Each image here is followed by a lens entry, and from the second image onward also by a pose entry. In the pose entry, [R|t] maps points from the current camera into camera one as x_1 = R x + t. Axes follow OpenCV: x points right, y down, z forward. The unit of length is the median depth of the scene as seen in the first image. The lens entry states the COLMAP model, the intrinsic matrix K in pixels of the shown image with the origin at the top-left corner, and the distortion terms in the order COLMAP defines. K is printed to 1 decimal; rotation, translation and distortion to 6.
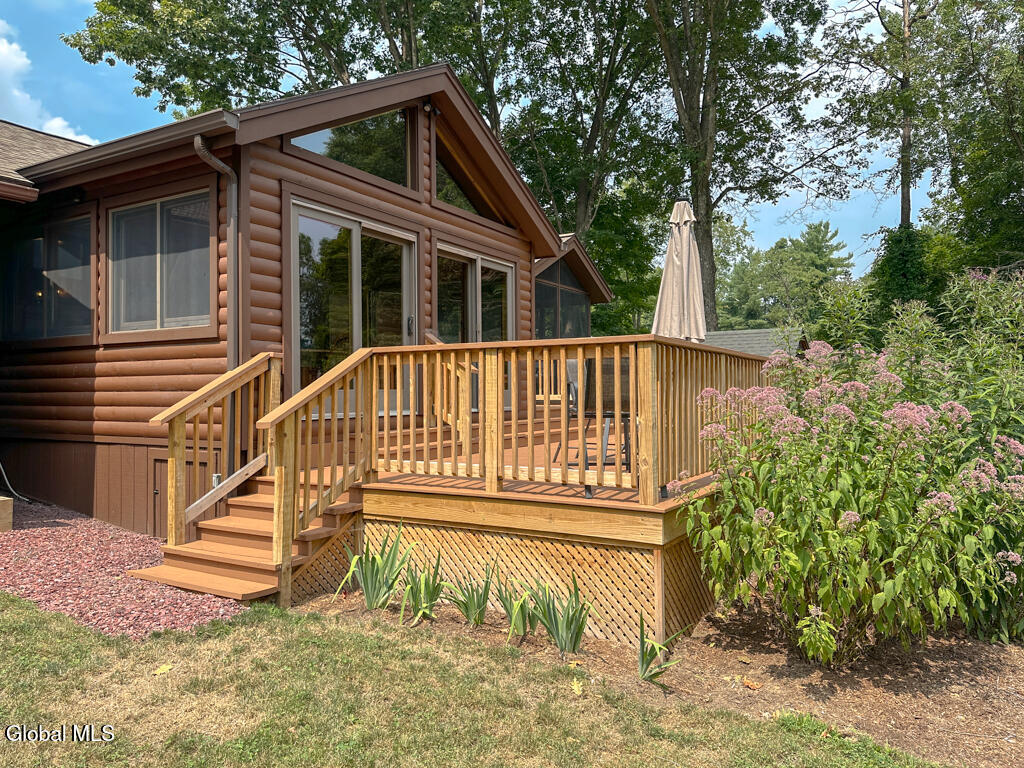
lens RADIAL K [[723.0, 0, 521.1], [0, 723.0, 385.1], [0, 0, 1]] dist [0.023443, -0.006301]
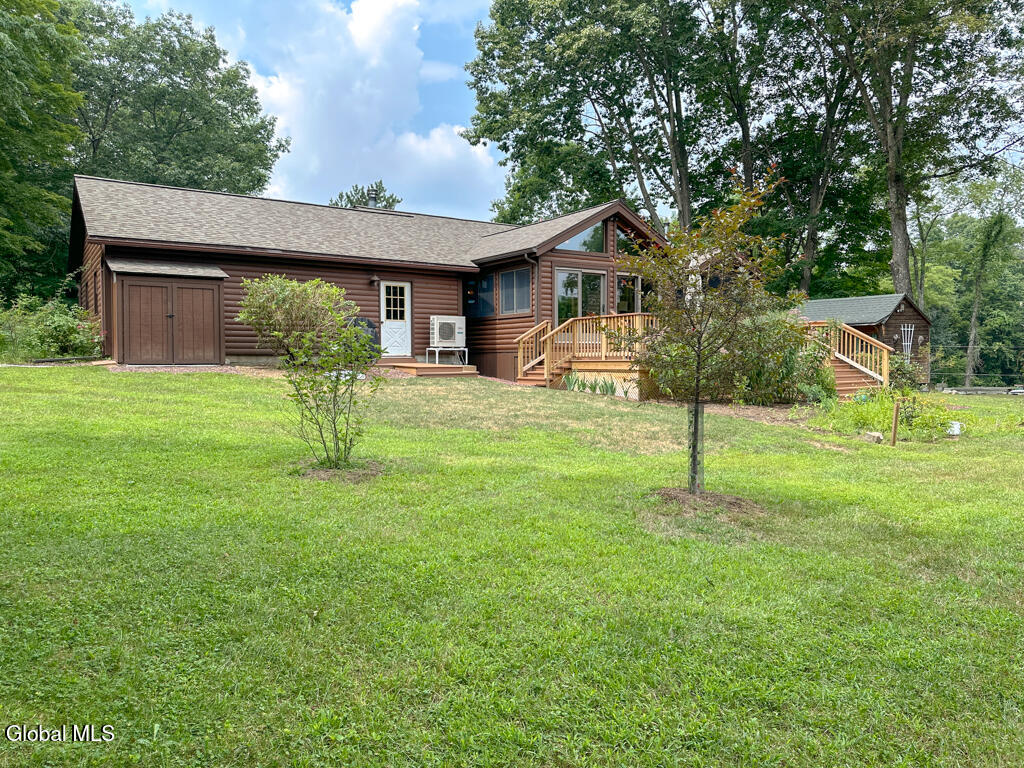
lens RADIAL K [[723.0, 0, 512.8], [0, 723.0, 383.2], [0, 0, 1]] dist [0.023443, -0.006301]
pose [[0.898201, 0.014243, -0.439355, 0.770145], [0.005412, 0.999041, 0.043452, 0.077521], [0.439552, -0.041406, 0.897262, -1.612583]]
